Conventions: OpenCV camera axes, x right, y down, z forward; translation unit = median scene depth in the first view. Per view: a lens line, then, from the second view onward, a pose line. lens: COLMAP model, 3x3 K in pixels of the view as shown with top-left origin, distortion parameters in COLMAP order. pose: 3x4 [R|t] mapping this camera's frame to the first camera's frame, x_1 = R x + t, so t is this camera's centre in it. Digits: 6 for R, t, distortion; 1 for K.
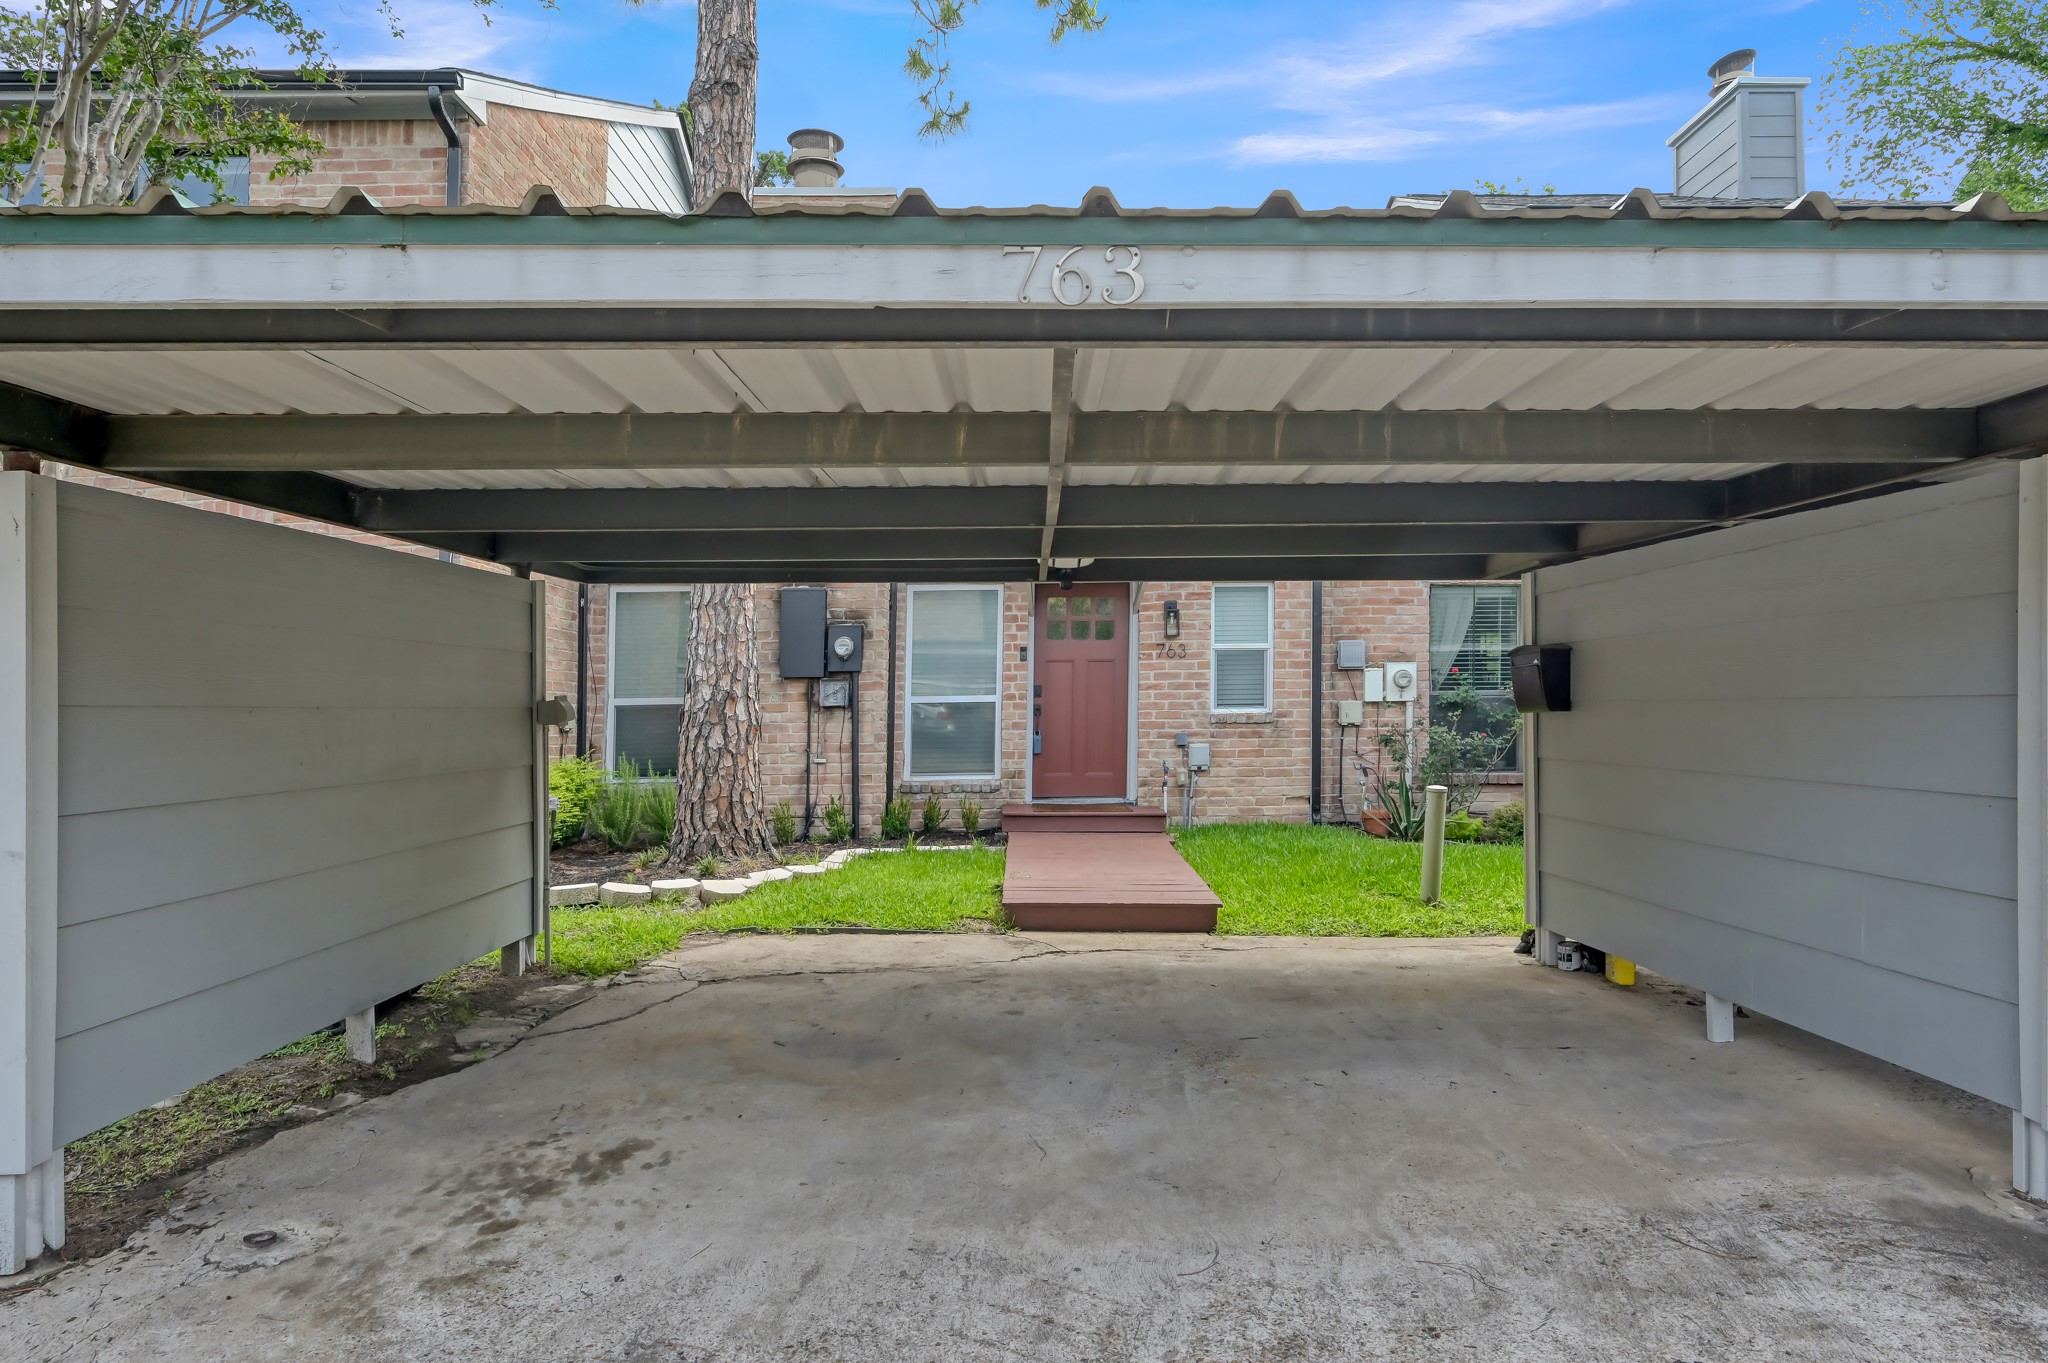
lens RADIAL K [[1253.1, 0, 1017.7], [0, 1253.1, 669.6], [0, 0, 1]] dist [-0.026660, -0.002114]
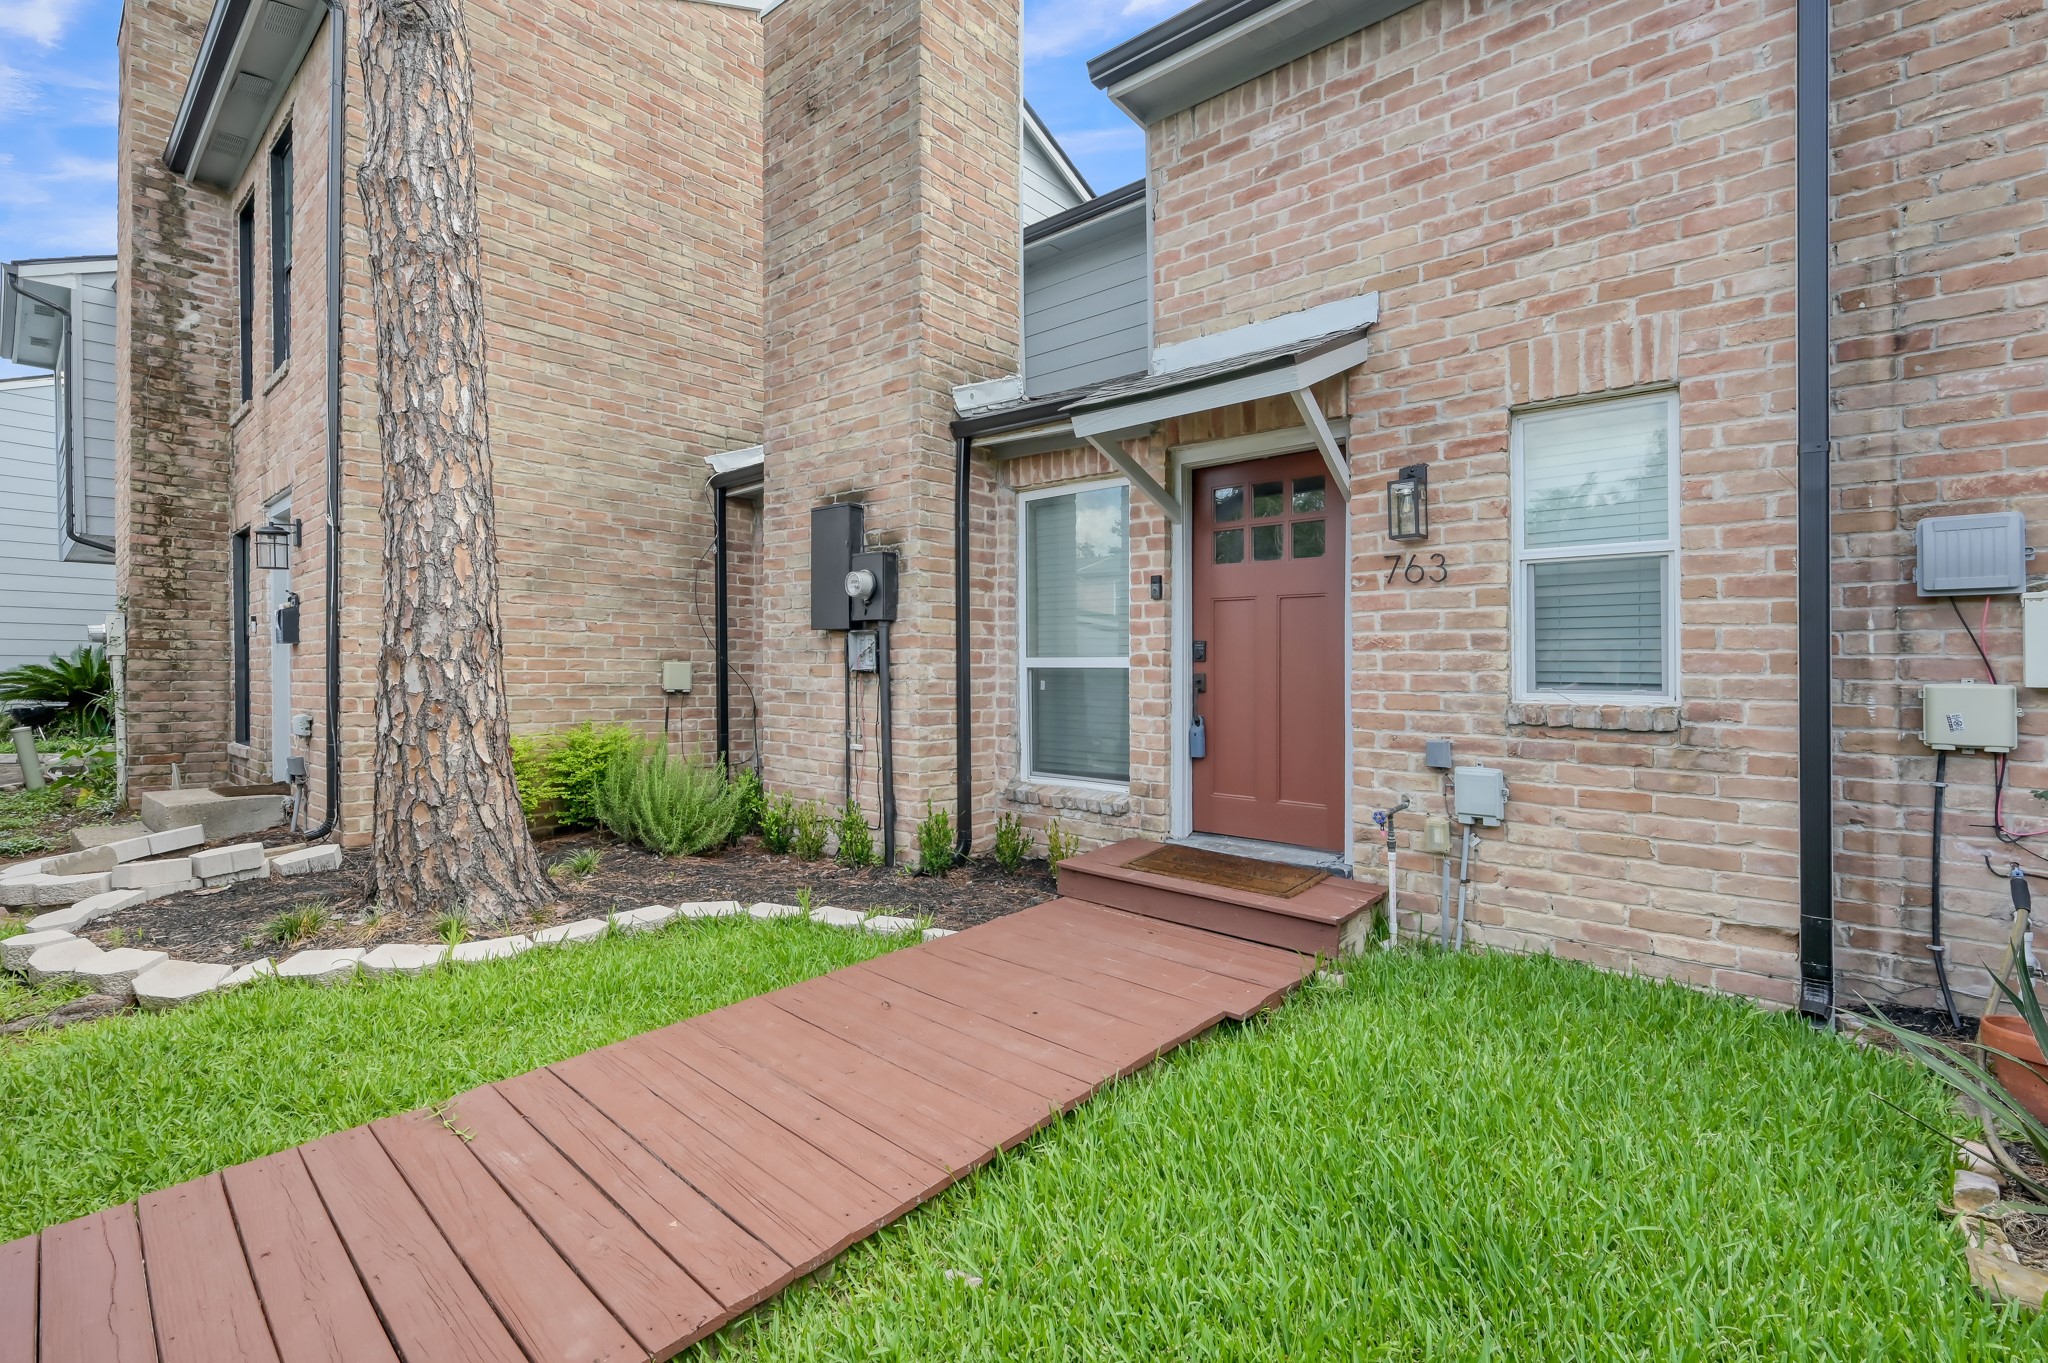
lens RADIAL K [[908.7, 0, 996.9], [0, 908.7, 633.6], [0, 0, 1]] dist [0.000768, 0.000149]
pose [[0.762591, -0.006601, -0.646847, 0.225895], [0.004513, 0.999978, -0.004885, 0.010719], [0.646865, 0.000806, 0.762604, 0.629057]]
